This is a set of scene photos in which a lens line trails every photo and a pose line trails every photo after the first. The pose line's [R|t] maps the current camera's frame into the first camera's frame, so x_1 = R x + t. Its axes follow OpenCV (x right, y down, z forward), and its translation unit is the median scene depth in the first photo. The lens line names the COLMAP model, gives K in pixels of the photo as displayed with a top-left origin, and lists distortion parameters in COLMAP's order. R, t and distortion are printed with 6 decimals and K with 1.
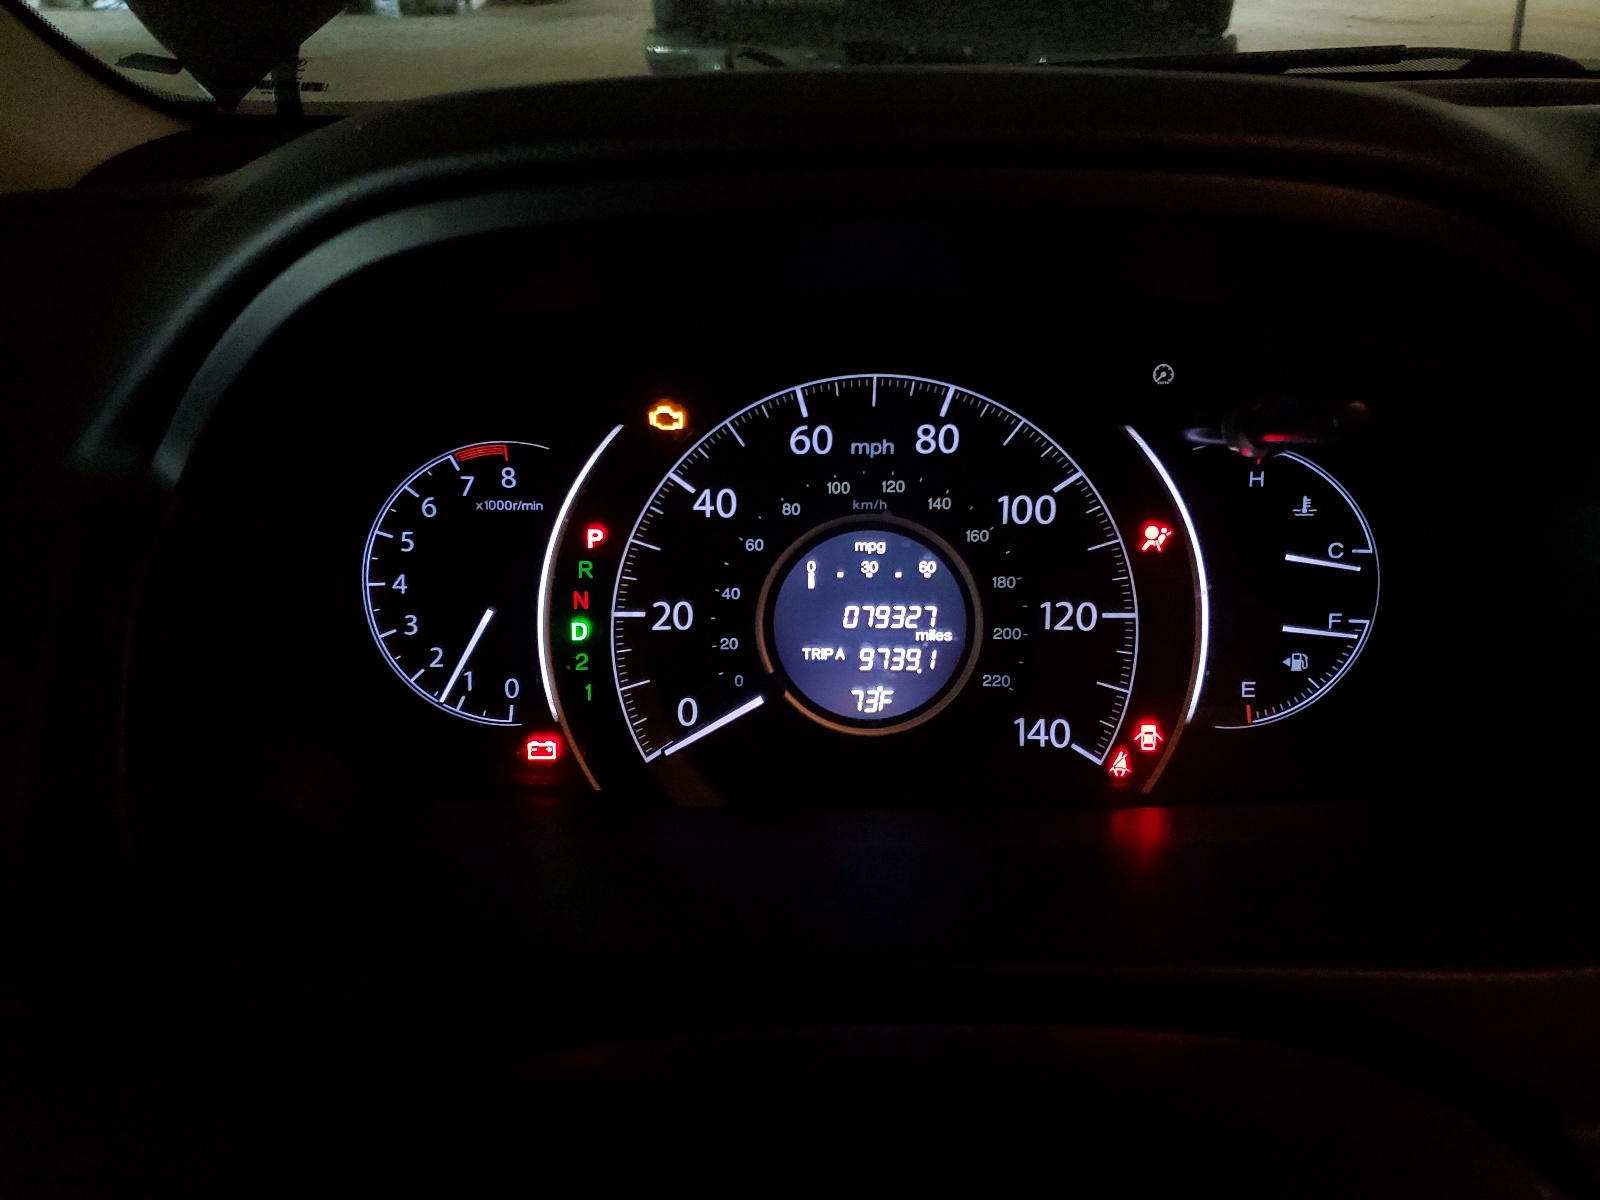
lens RADIAL K [[1210.6, 0, 800.5], [0, 1210.6, 599.5], [0, 0, 1]] dist [0.005724, 0.000405]
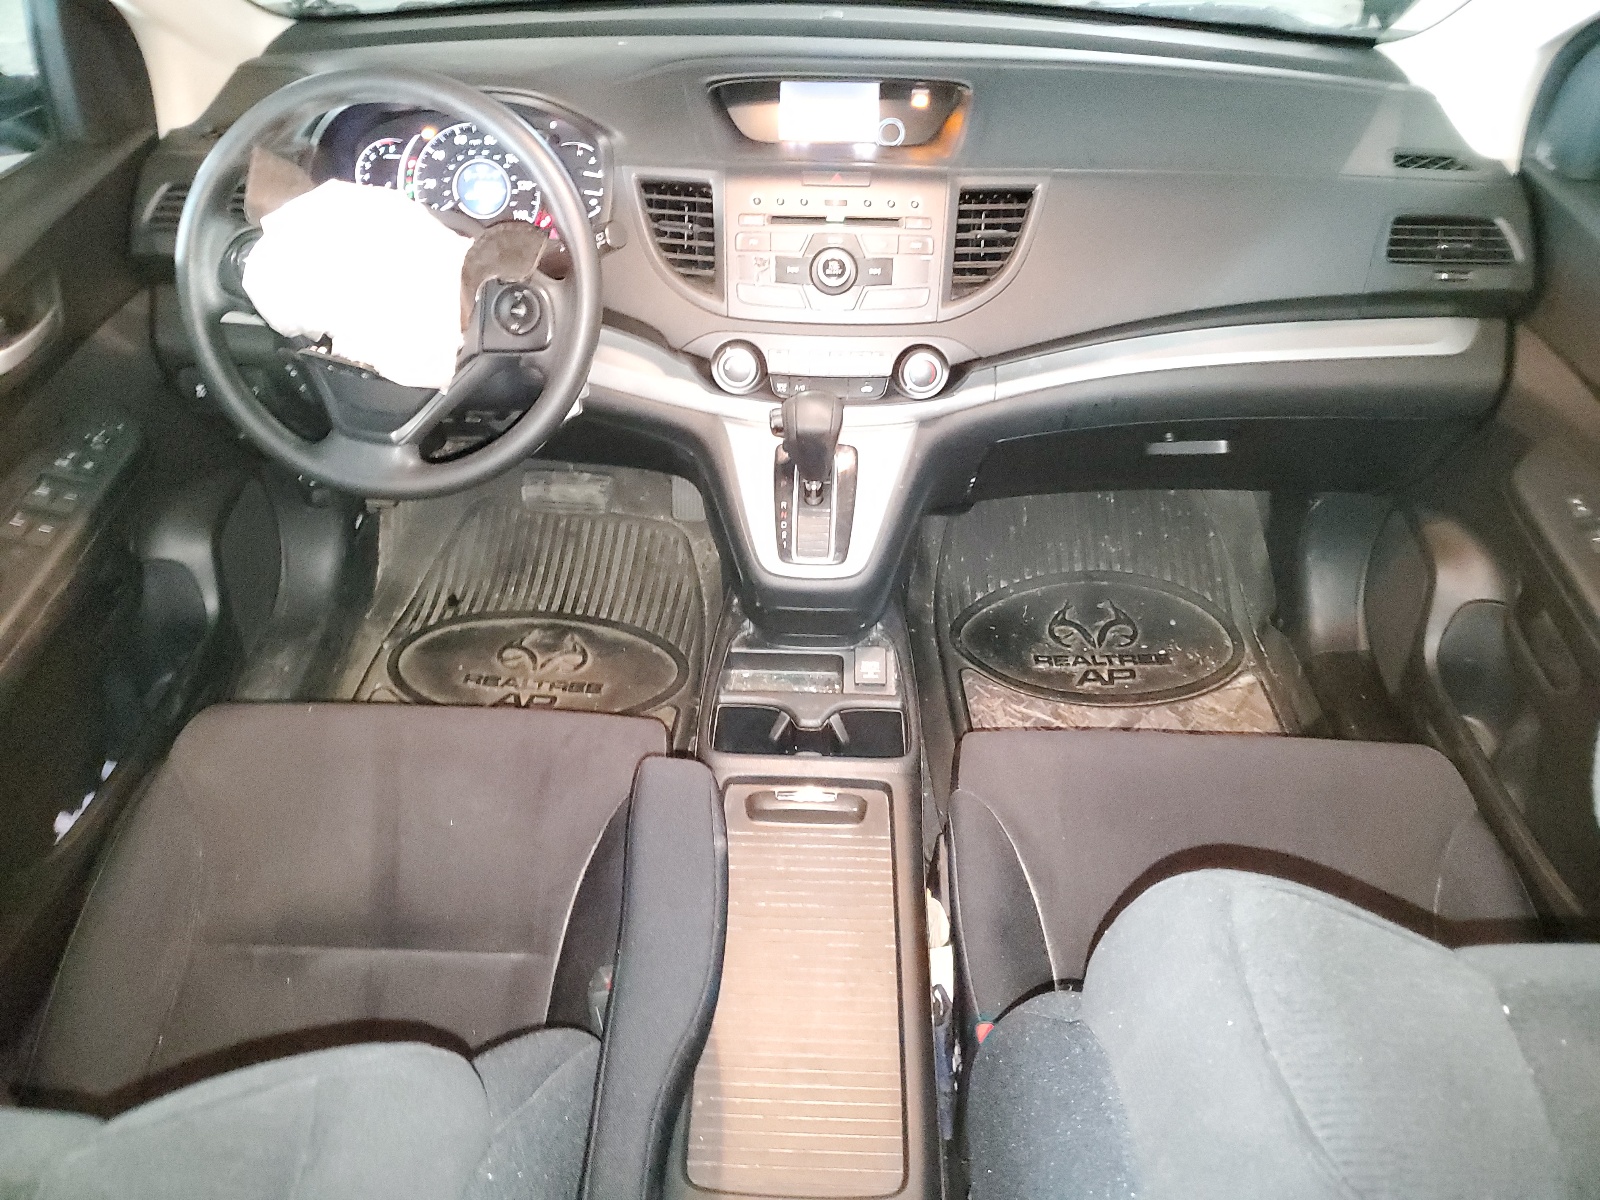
lens RADIAL K [[1210.6, 0, 800.0], [0, 1210.6, 601.0], [0, 0, 1]] dist [0.005724, 0.000405]
pose [[0.999450, 0.023612, -0.023304, 1.279048], [-0.017647, 0.973209, 0.229246, 0.425786], [0.028092, -0.228708, 0.973090, -3.311277]]
